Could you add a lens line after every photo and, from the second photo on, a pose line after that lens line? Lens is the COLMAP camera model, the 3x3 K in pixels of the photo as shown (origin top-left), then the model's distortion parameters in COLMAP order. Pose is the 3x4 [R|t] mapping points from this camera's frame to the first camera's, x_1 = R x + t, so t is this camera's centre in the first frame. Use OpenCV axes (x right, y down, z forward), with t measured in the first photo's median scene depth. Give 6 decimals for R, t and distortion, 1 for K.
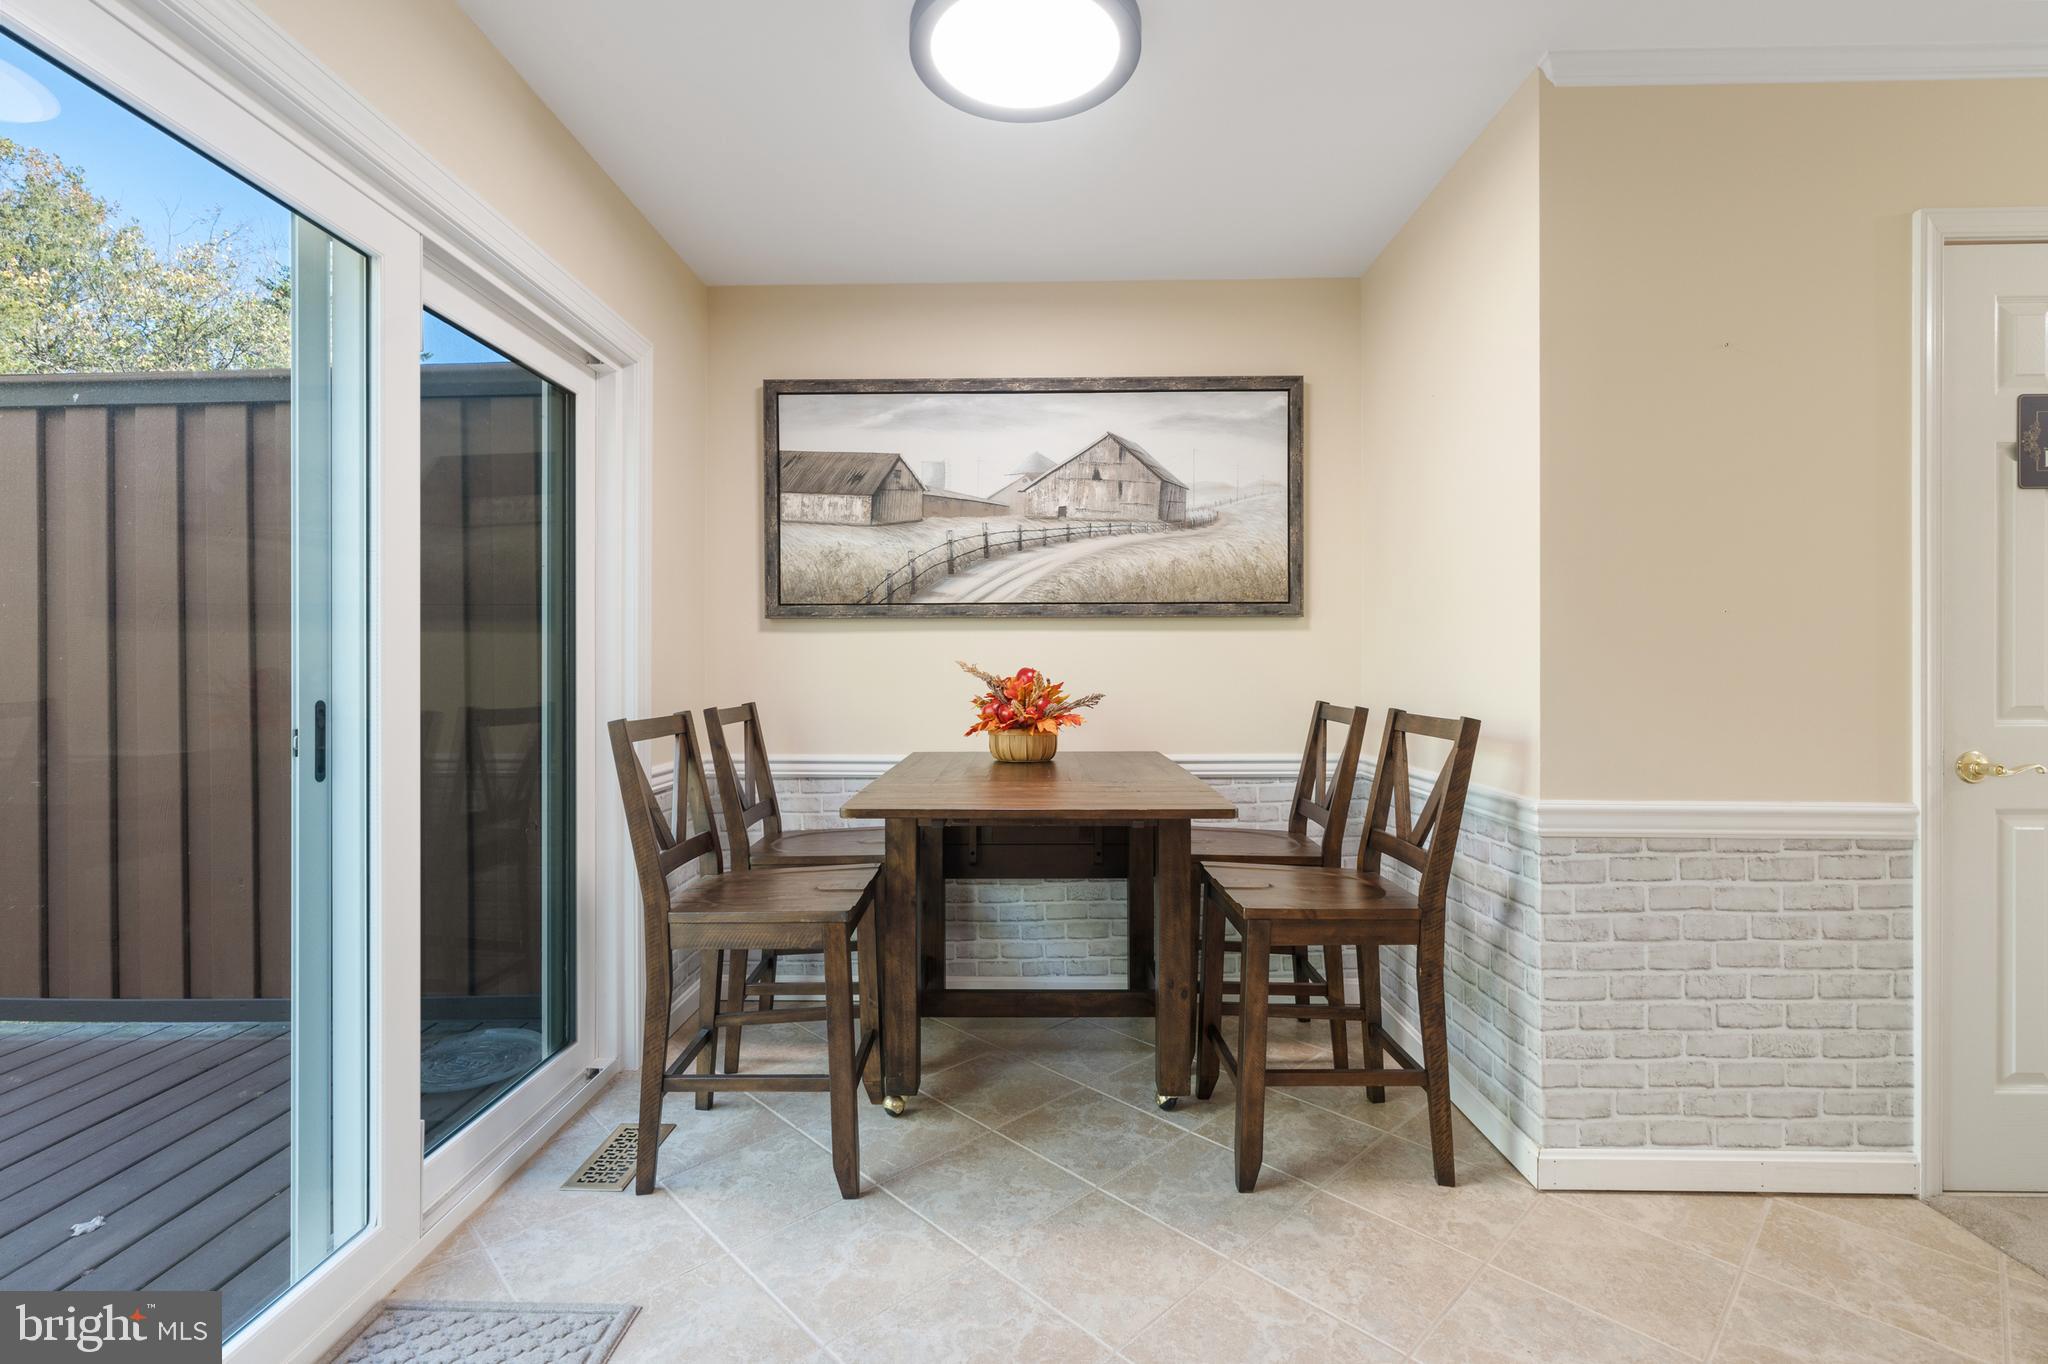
lens RADIAL K [[926.6, 0, 1043.1], [0, 926.6, 680.5], [0, 0, 1]] dist [-0.008674, 0.003609]
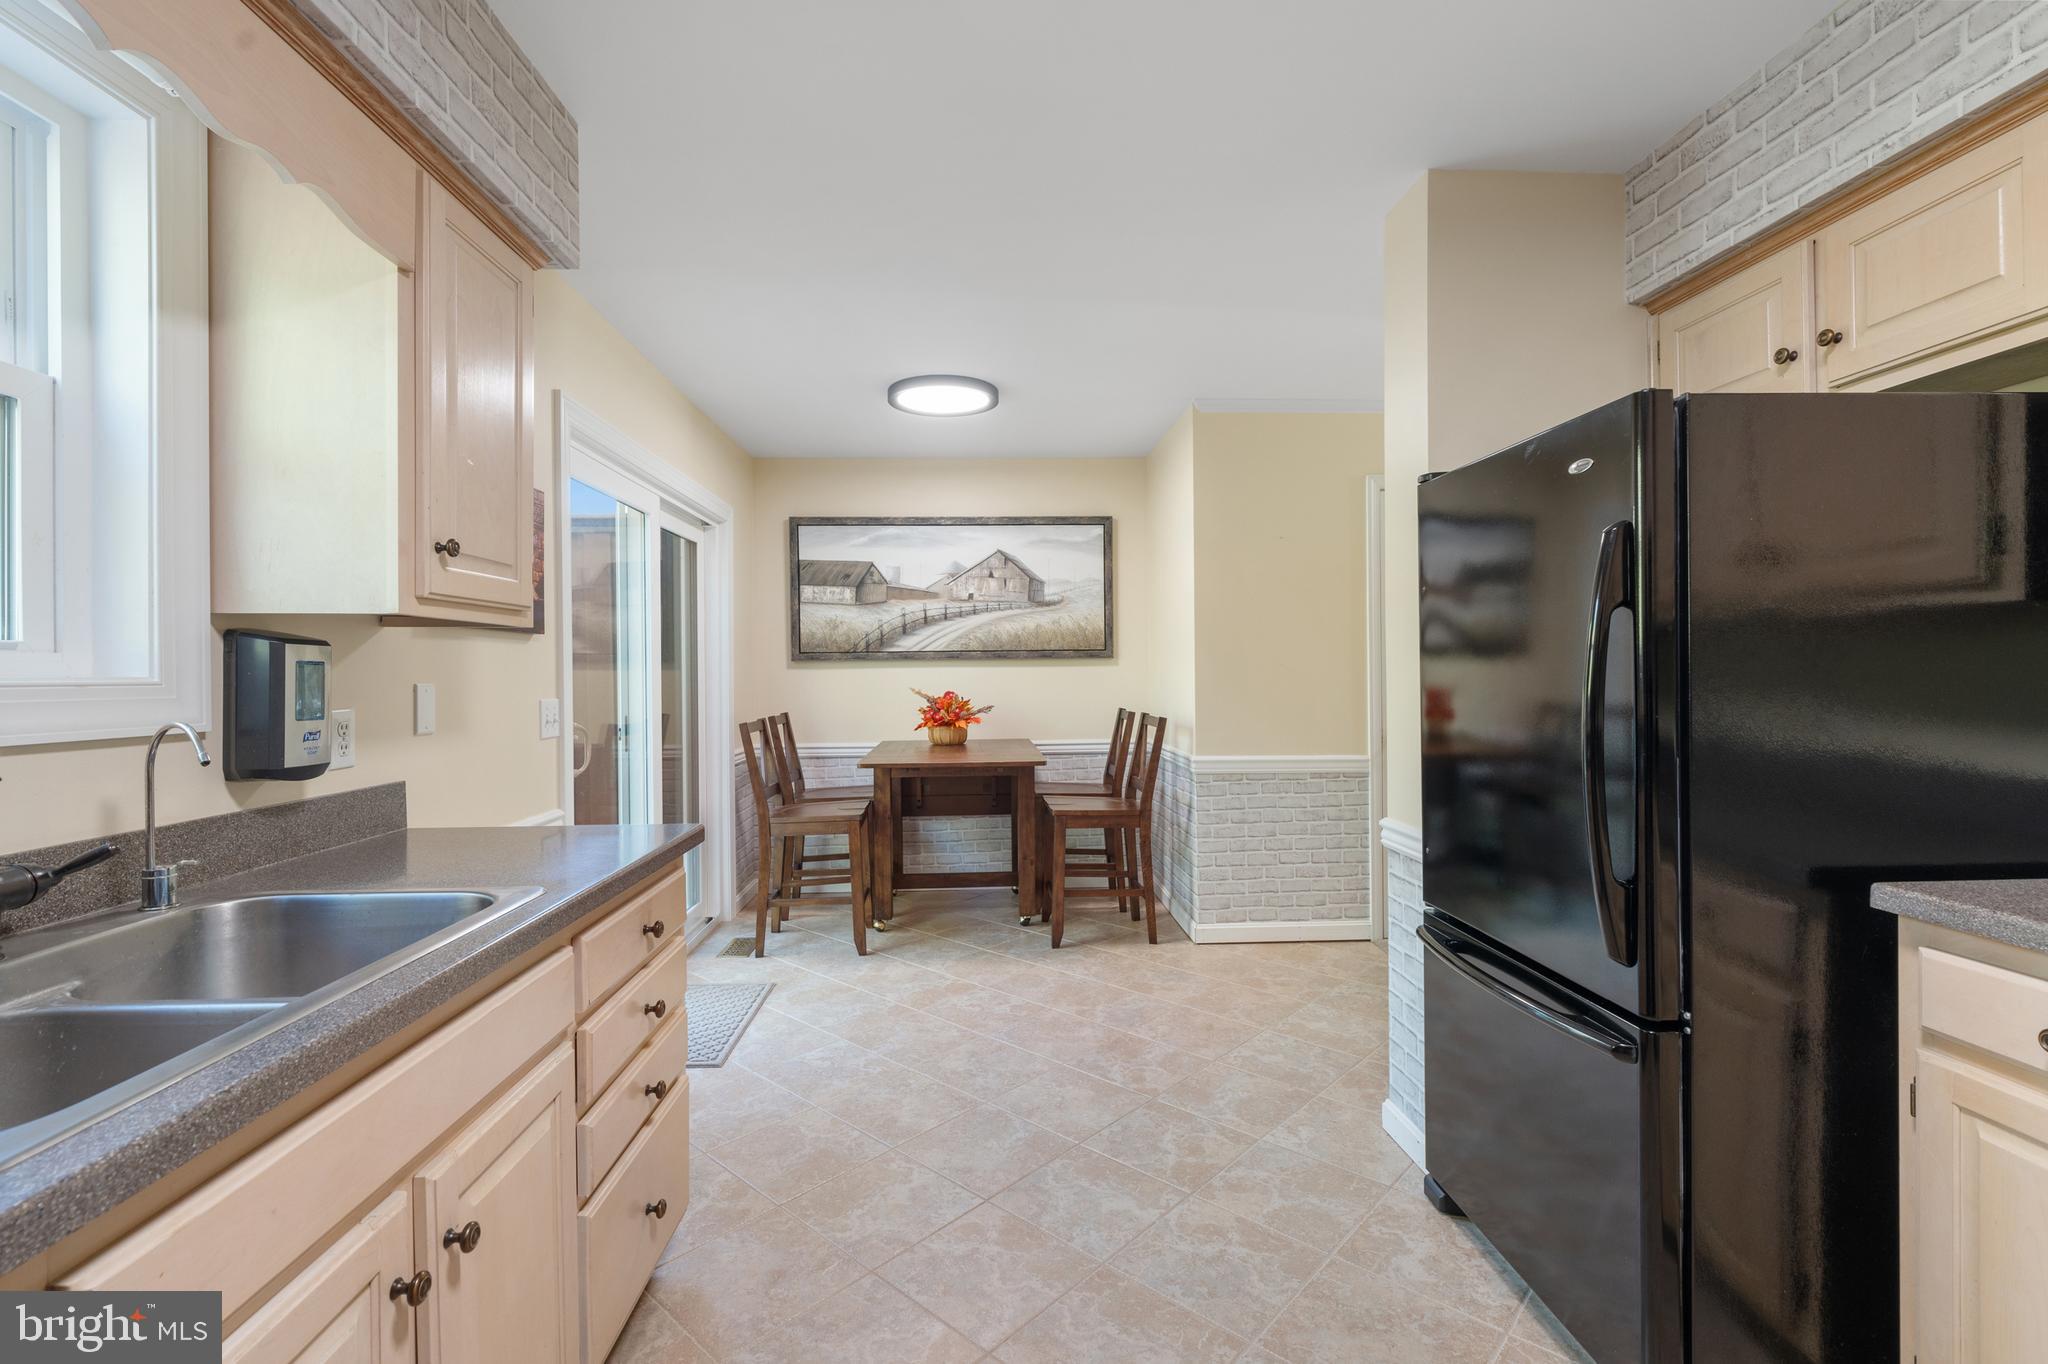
lens RADIAL K [[926.6, 0, 1032.6], [0, 926.6, 677.9], [0, 0, 1]] dist [-0.008674, 0.003609]
pose [[0.998342, -0.008884, 0.056865, 0.041410], [0.009170, 0.999947, -0.004779, -0.030069], [-0.056820, 0.005293, 0.998370, -0.789918]]
